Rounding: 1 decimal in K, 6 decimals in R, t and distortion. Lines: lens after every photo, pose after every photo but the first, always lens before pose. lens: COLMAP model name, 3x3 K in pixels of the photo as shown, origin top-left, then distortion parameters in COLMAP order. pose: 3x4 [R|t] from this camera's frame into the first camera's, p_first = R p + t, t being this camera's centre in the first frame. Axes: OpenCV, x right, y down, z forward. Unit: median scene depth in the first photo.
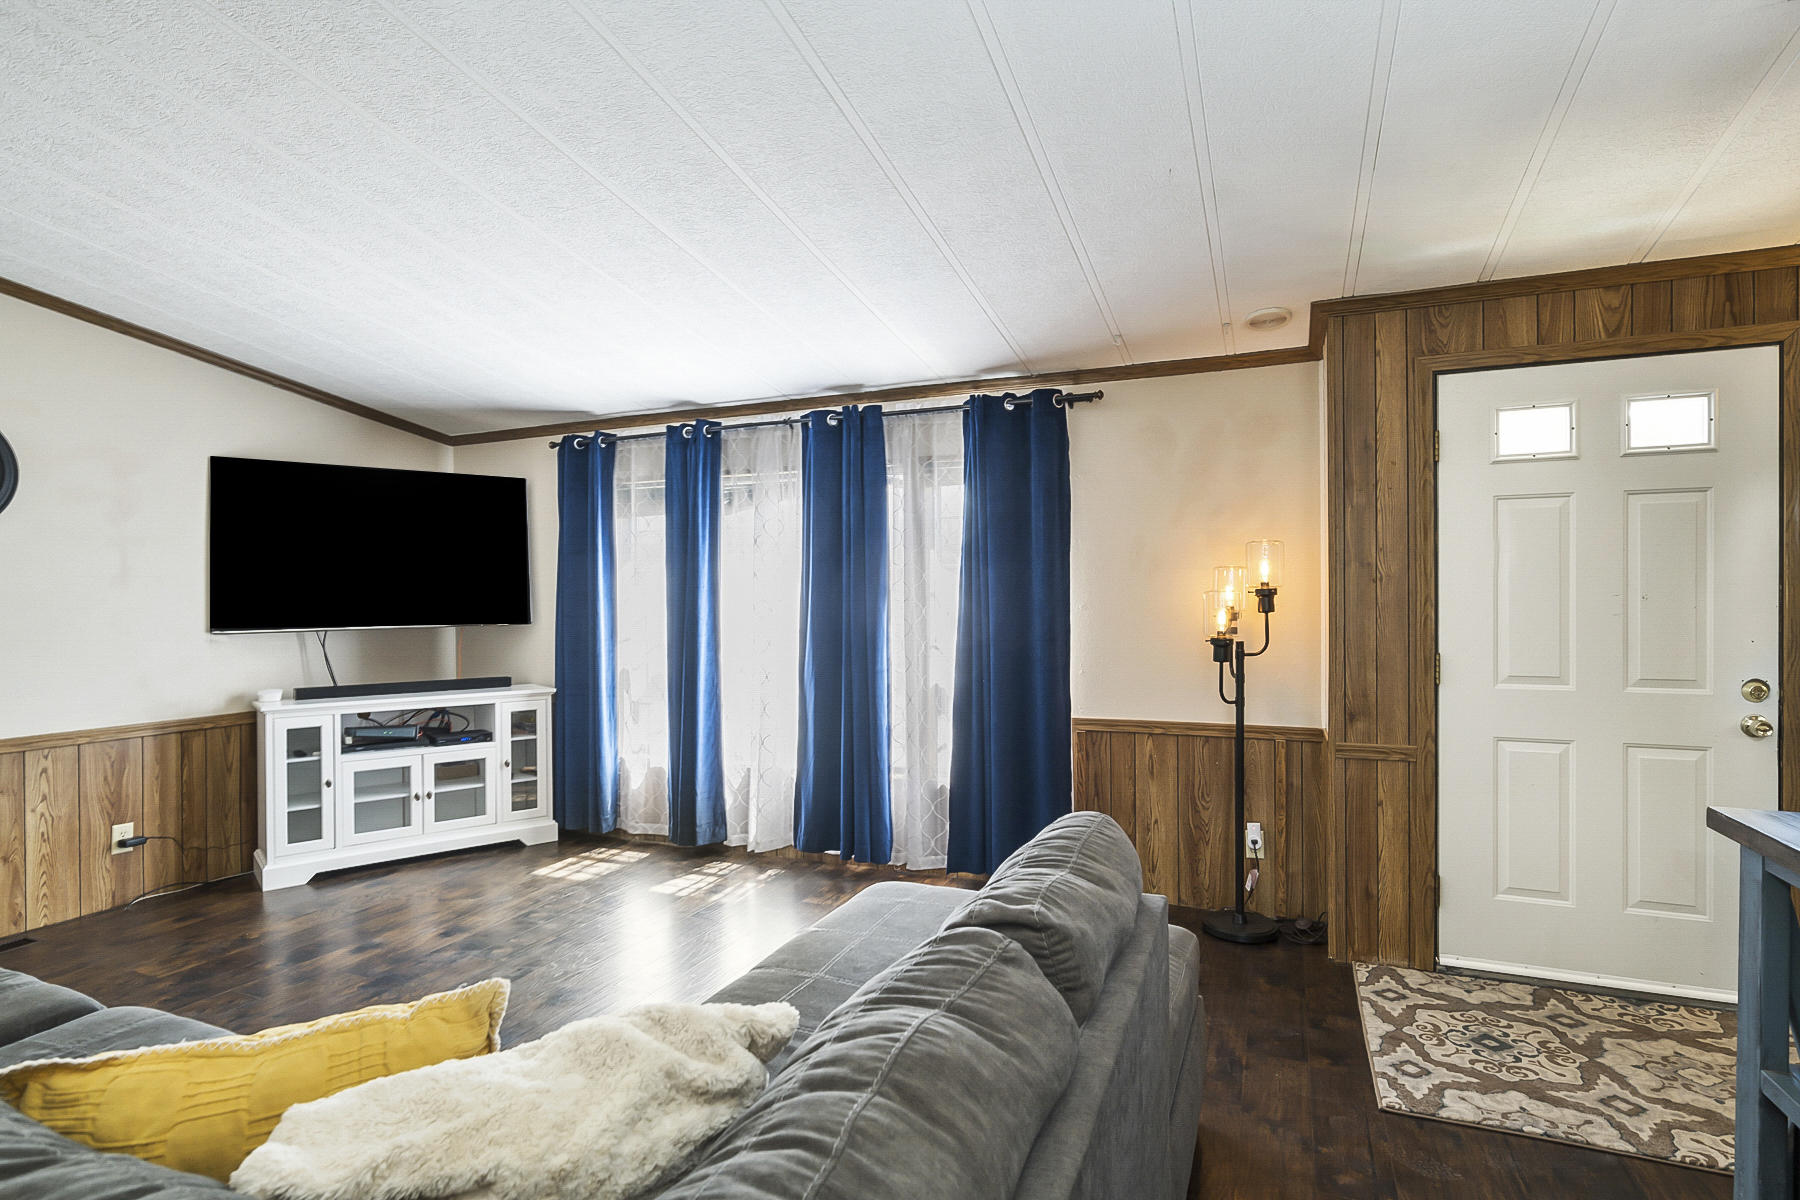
lens RADIAL K [[907.6, 0, 901.7], [0, 907.6, 604.7], [0, 0, 1]] dist [-0.004744, 0.002162]
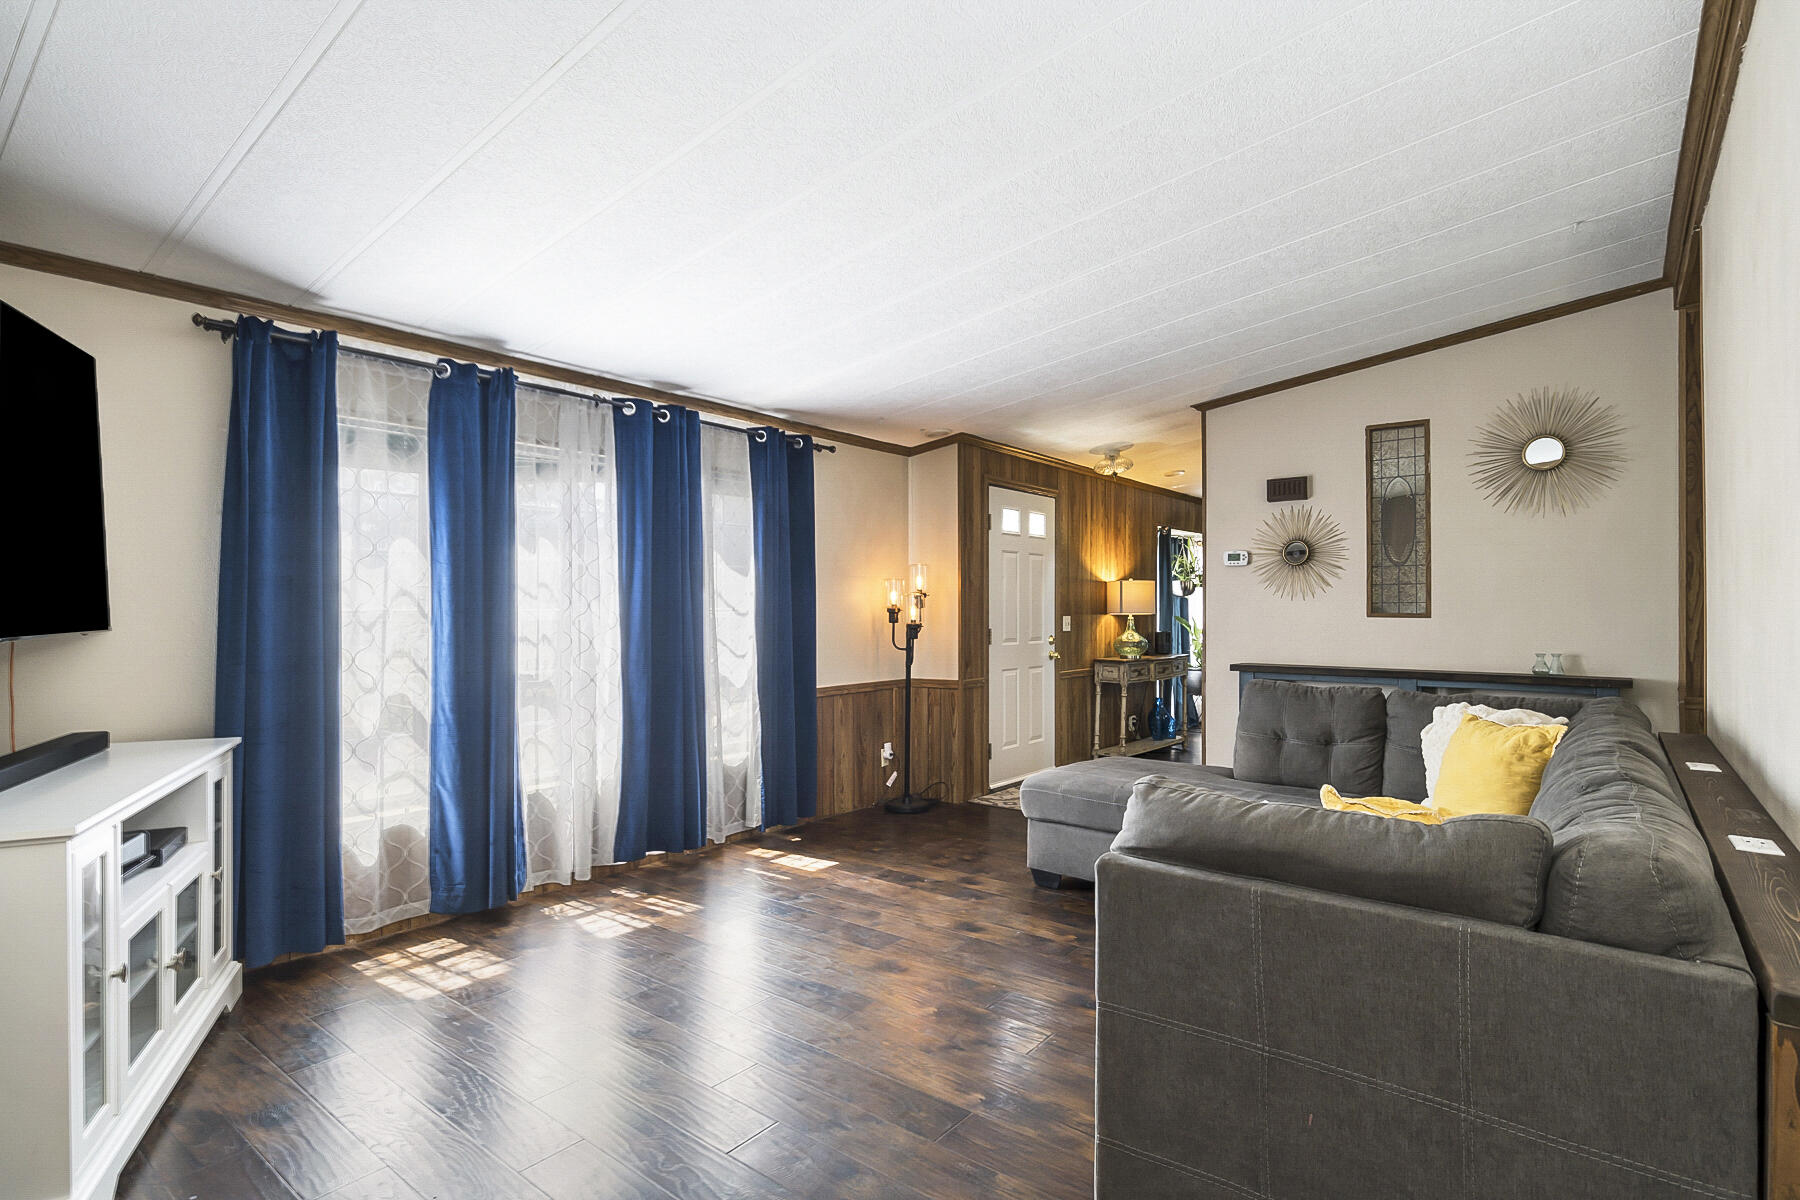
lens RADIAL K [[907.6, 0, 901.7], [0, 907.6, 604.7], [0, 0, 1]] dist [-0.004744, 0.002162]
pose [[0.268162, 0.006374, 0.963353, -0.982638], [0.001785, 0.999973, -0.007113, 0.012148], [-0.963372, 0.003627, 0.268144, 0.494457]]
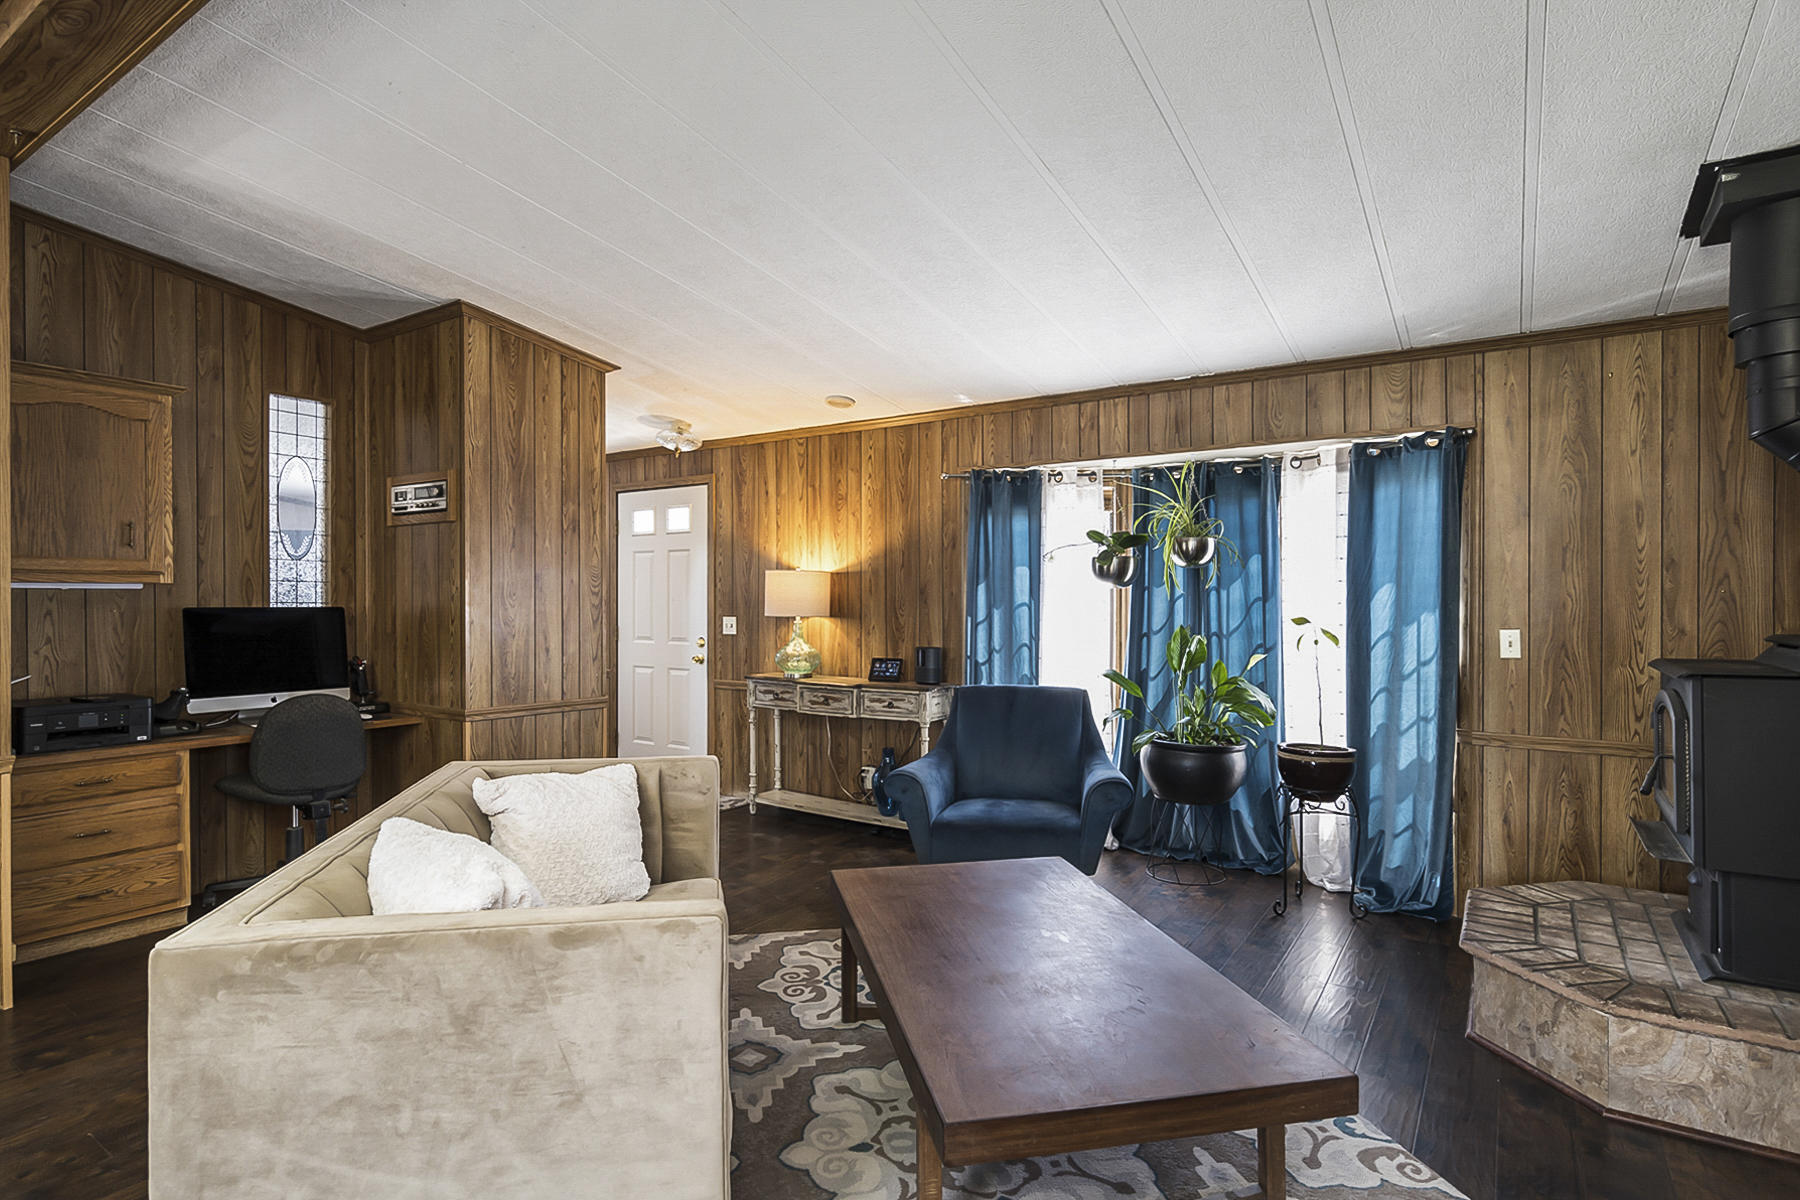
lens RADIAL K [[913.2, 0, 894.9], [0, 913.2, 606.2], [0, 0, 1]] dist [-0.004575, 0.000843]
pose [[0.980211, 0.005614, -0.197877, 1.227838], [-0.005197, 0.999983, 0.002625, -0.000158], [0.197889, -0.001544, 0.980223, -0.707536]]
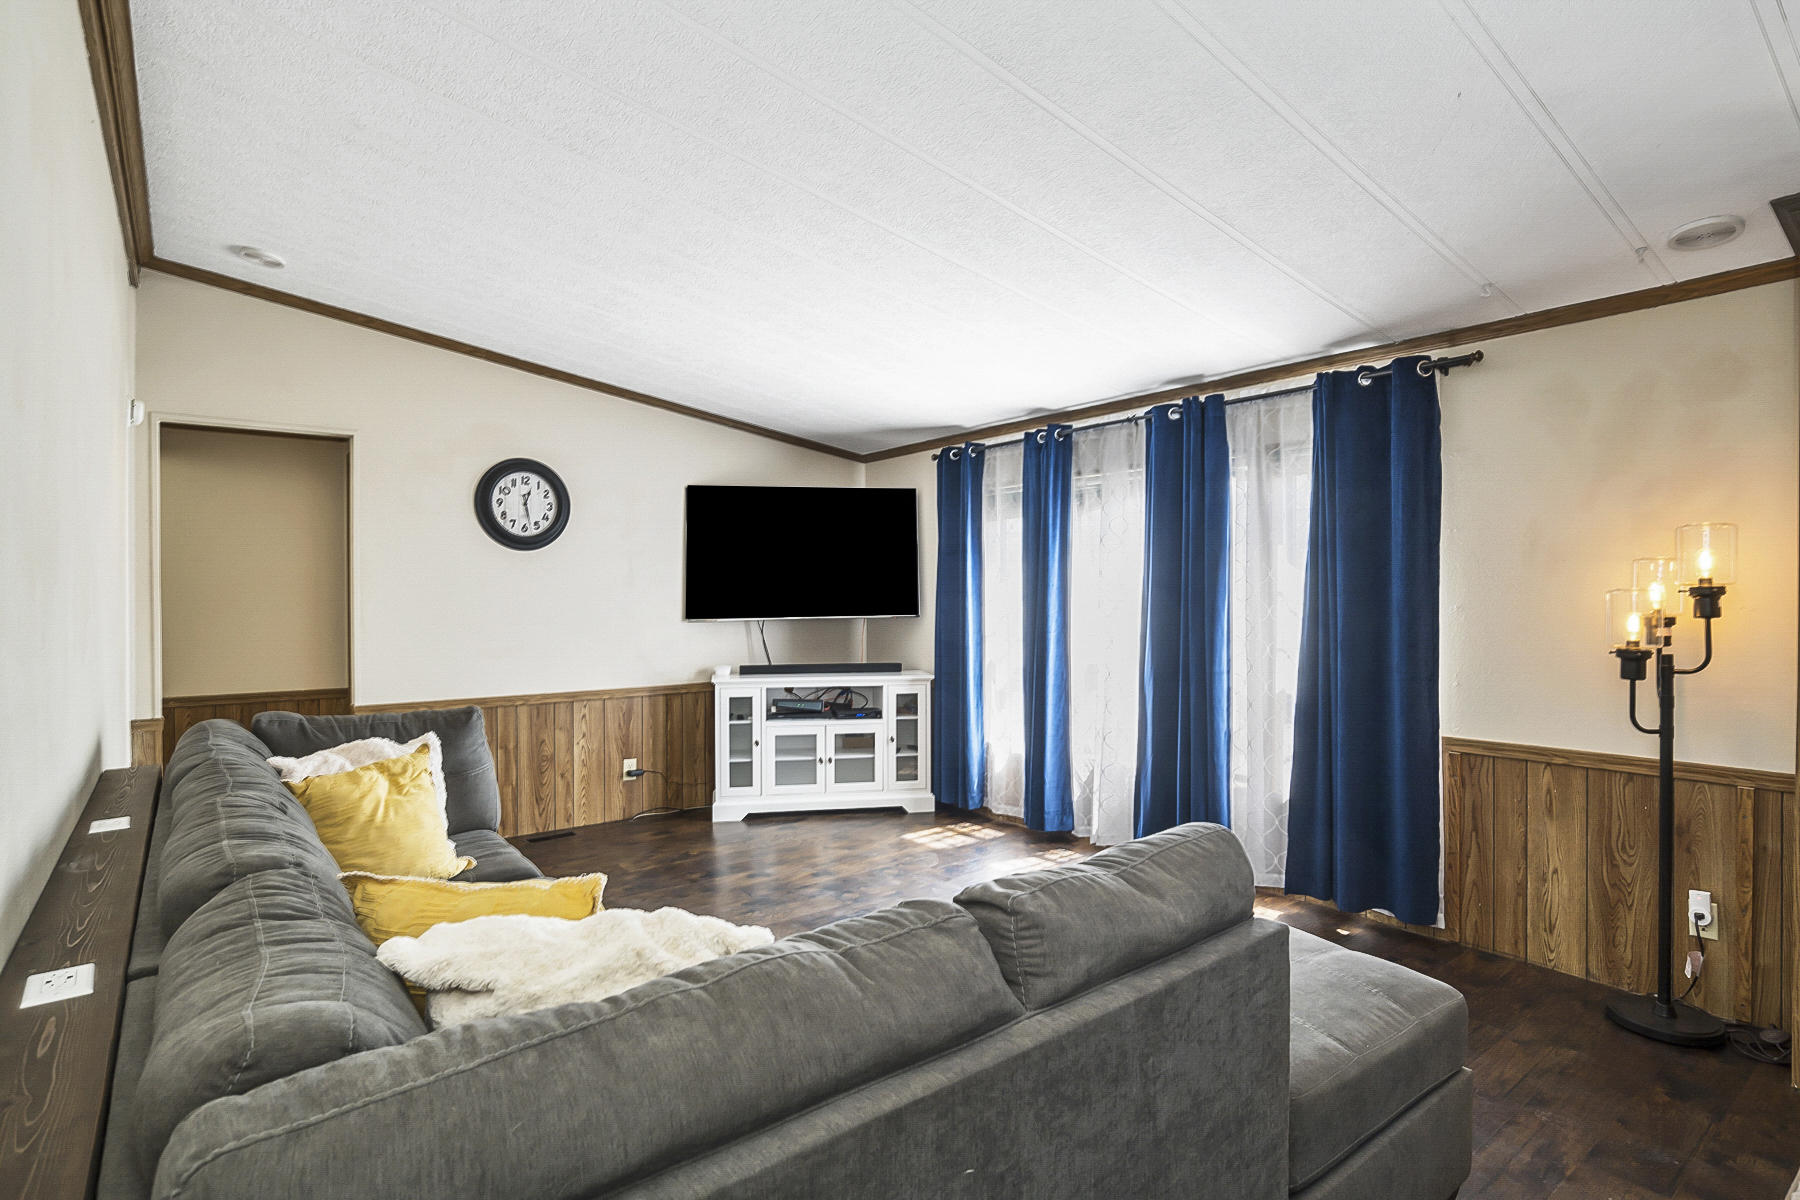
lens RADIAL K [[907.6, 0, 901.7], [0, 907.6, 604.7], [0, 0, 1]] dist [-0.004744, 0.002162]
pose [[0.874920, 0.008793, -0.484187, 0.146574], [-0.006445, 0.999958, 0.006514, -0.002409], [0.484224, -0.002578, 0.874940, 0.002647]]
